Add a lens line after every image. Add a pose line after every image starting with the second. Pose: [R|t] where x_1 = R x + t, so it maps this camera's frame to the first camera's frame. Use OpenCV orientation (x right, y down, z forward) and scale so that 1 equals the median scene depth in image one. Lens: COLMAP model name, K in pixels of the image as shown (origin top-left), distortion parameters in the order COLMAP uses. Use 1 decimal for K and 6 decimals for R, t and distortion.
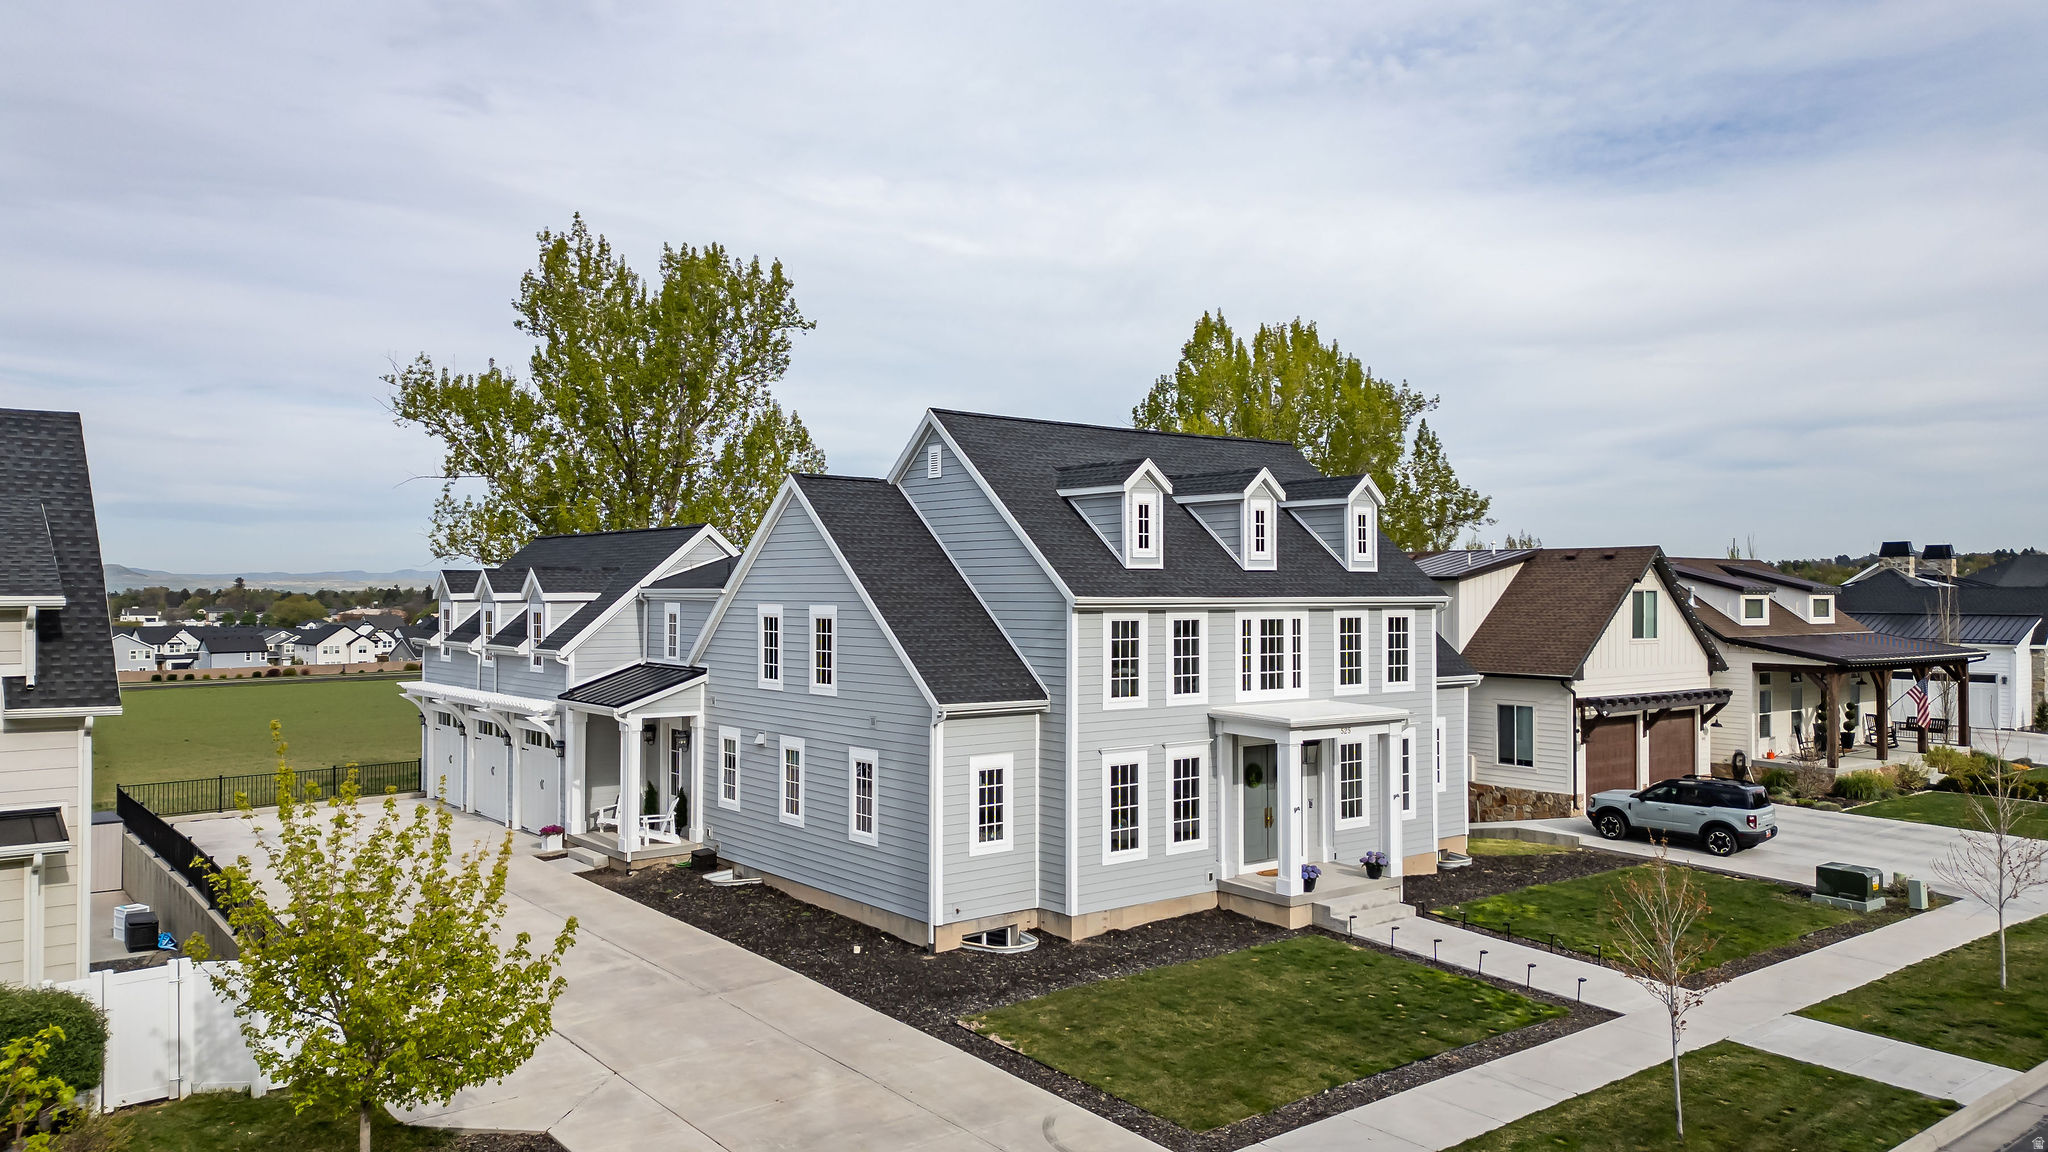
lens RADIAL K [[1428.5, 0, 1024.0], [0, 1428.5, 576.0], [0, 0, 1]] dist [0.075099, -0.066975]
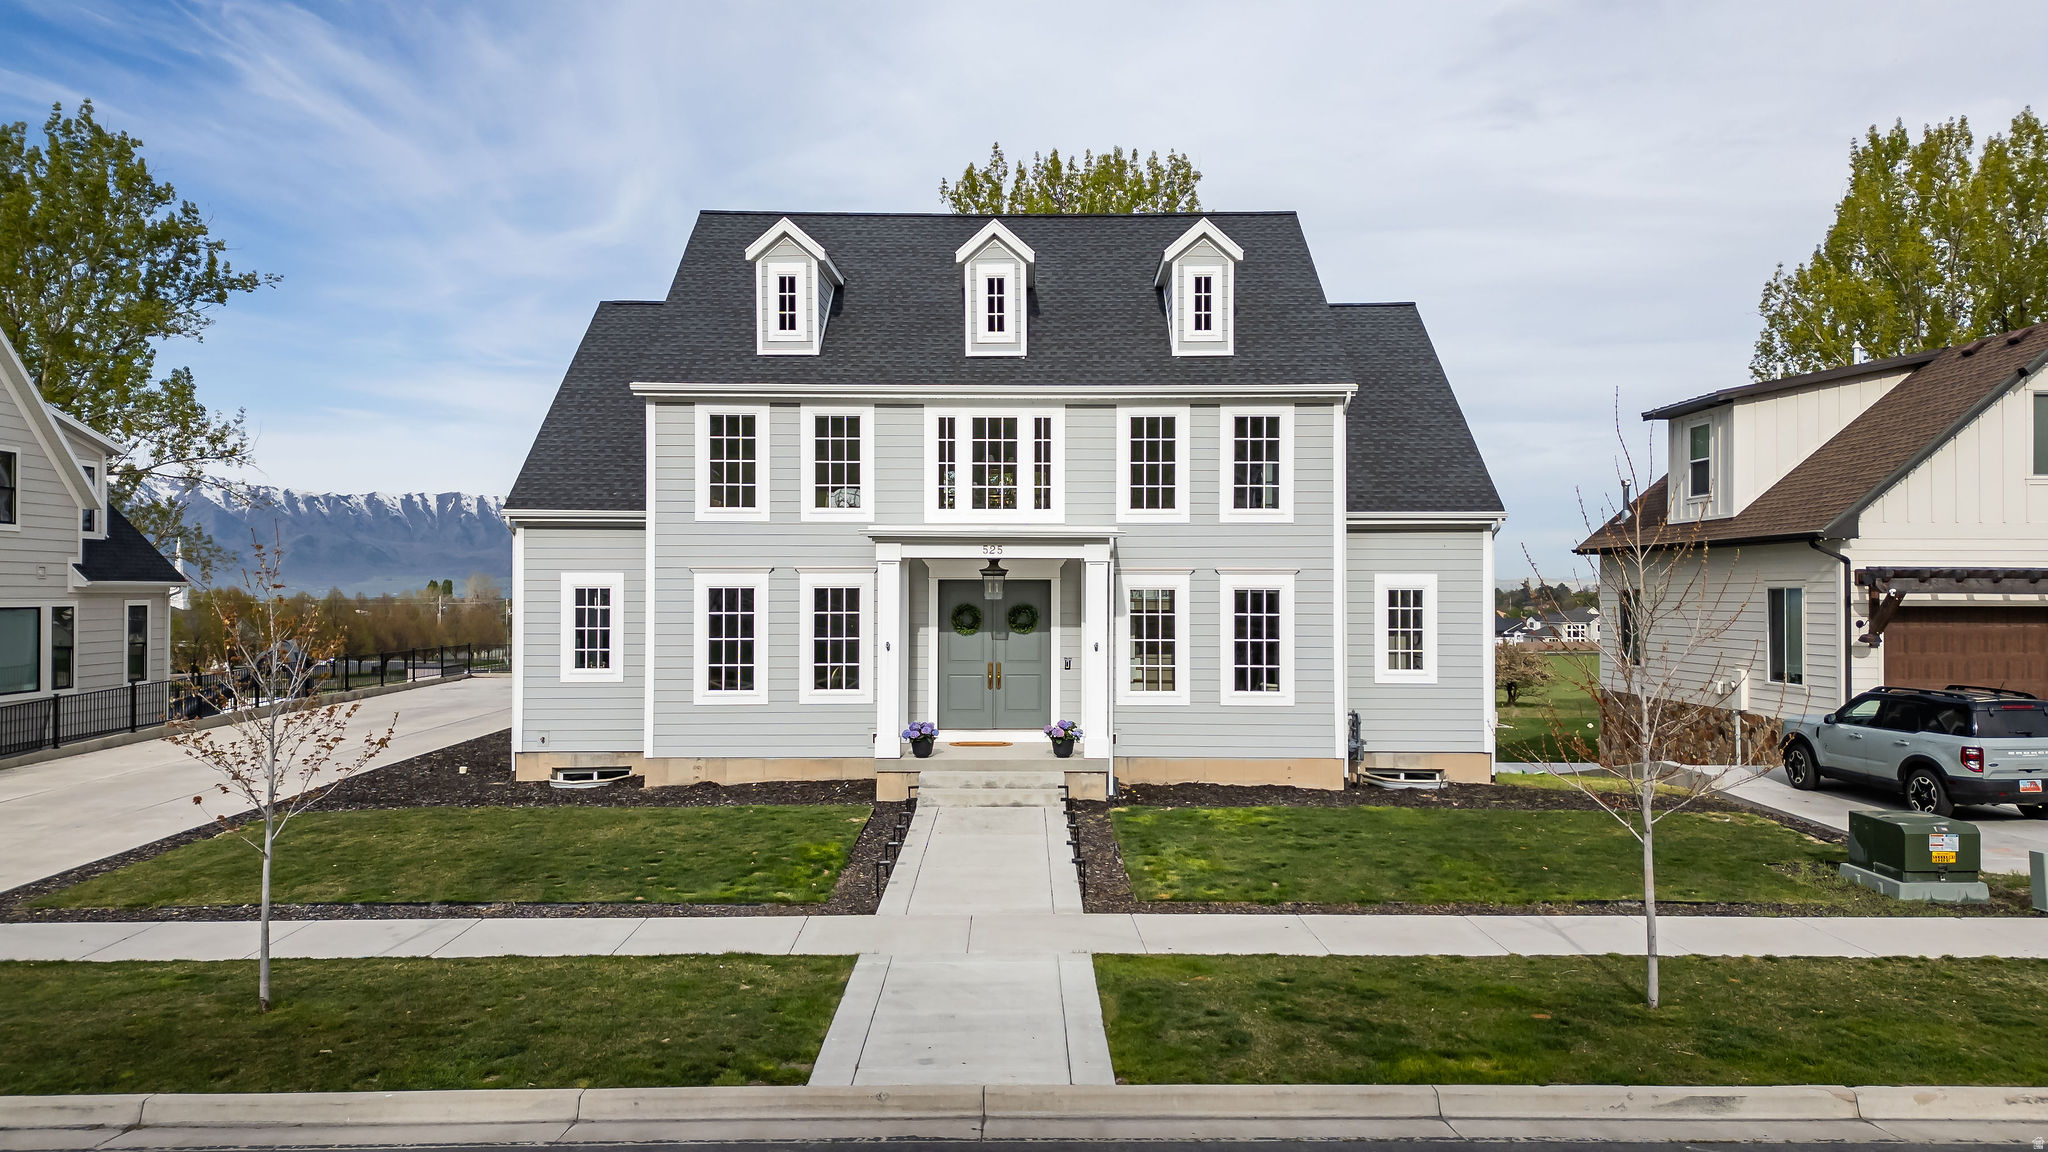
lens RADIAL K [[1428.5, 0, 1024.0], [0, 1428.5, 576.0], [0, 0, 1]] dist [0.075099, -0.066975]
pose [[0.783031, -0.008424, -0.621925, 0.673232], [0.006763, 0.999964, -0.005029, 0.121317], [0.621945, -0.000269, 0.783060, 0.423085]]
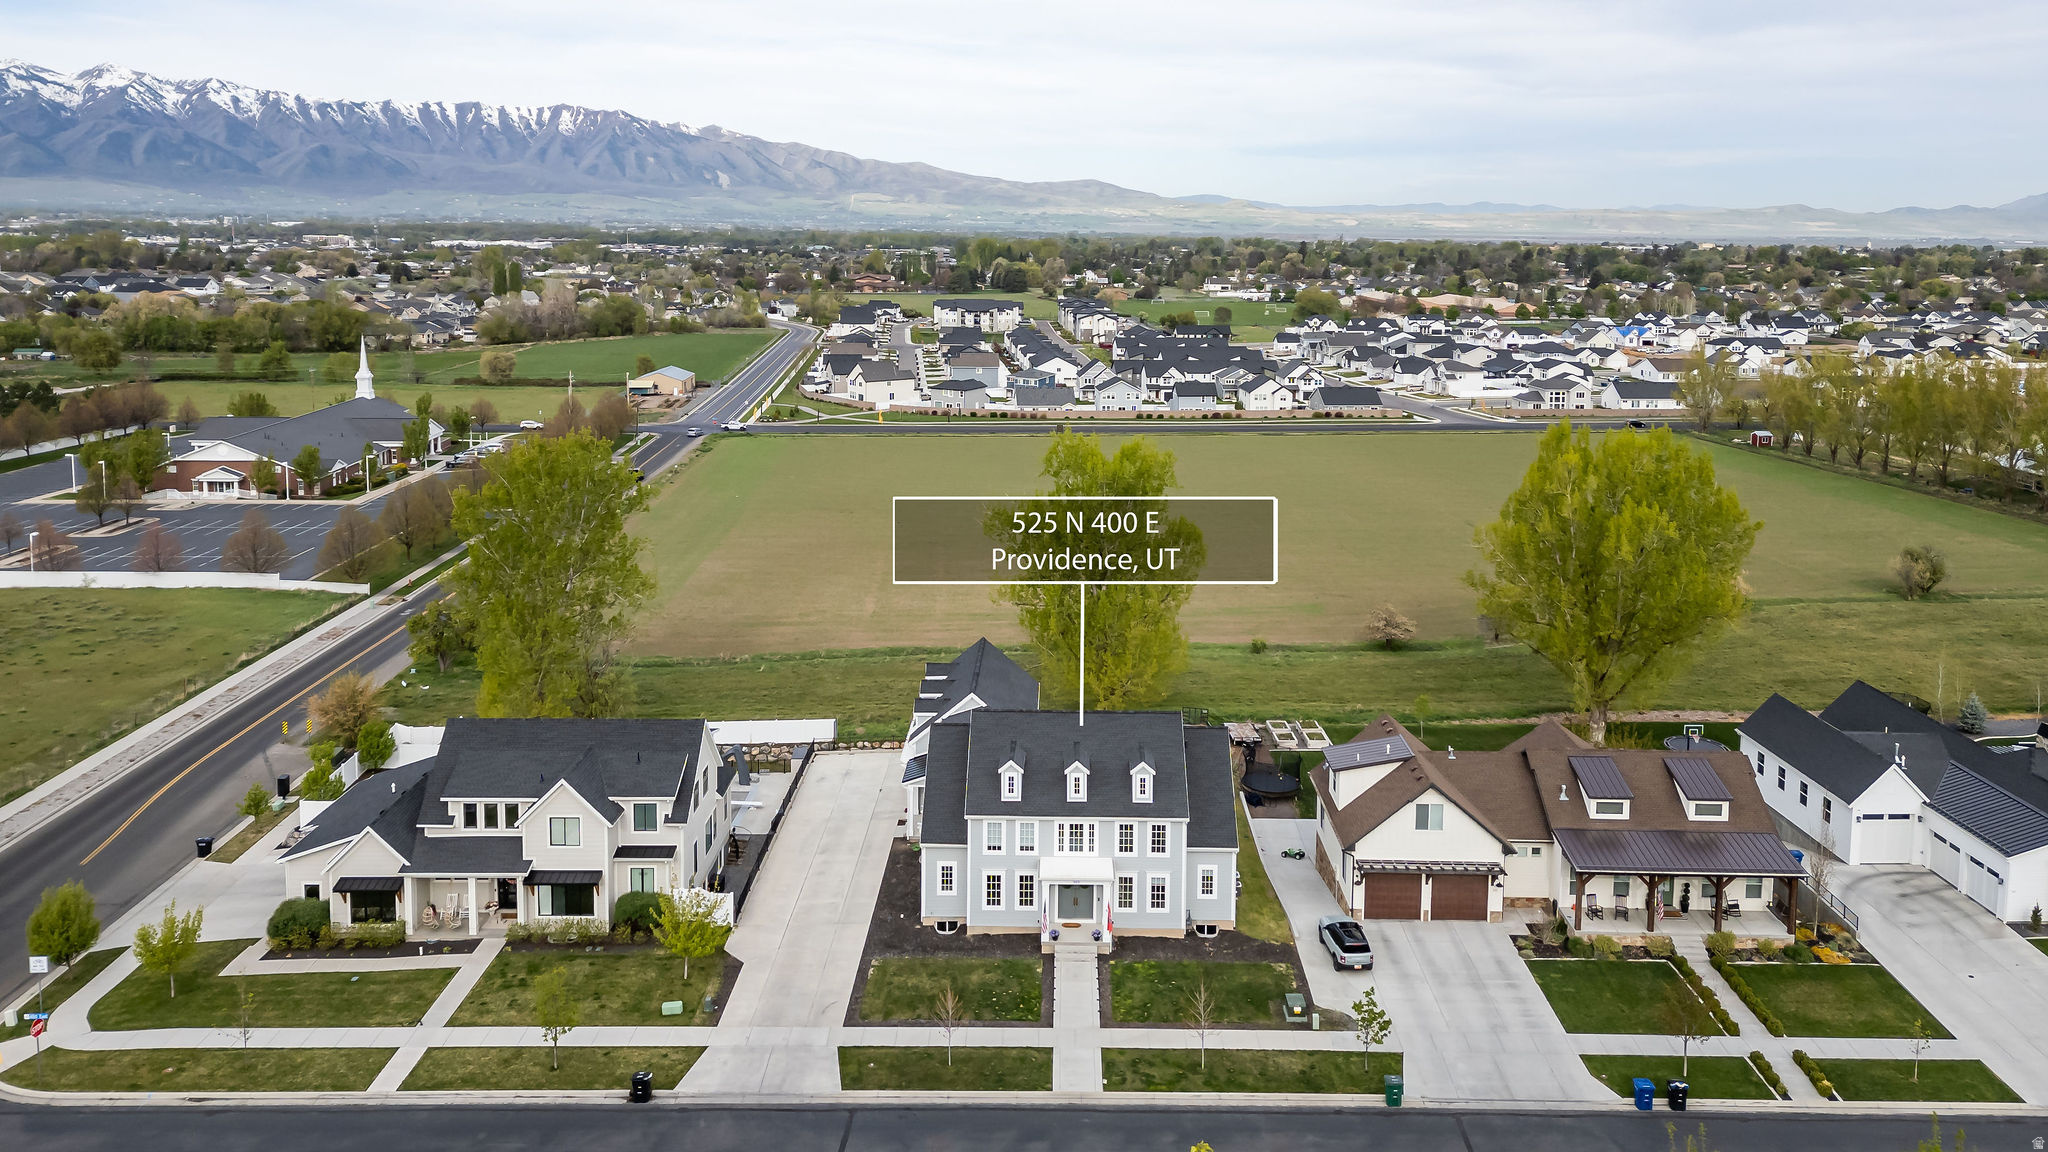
lens RADIAL K [[1469.9, 0, 1062.1], [0, 1469.9, 397.7], [0, 0, 1]] dist [0.082883, -0.077191]
pose [[0.779656, 0.079716, -0.621113, 1.685692], [-0.001038, 0.992027, 0.126018, -1.020519], [0.626207, -0.097606, 0.773523, -0.896796]]
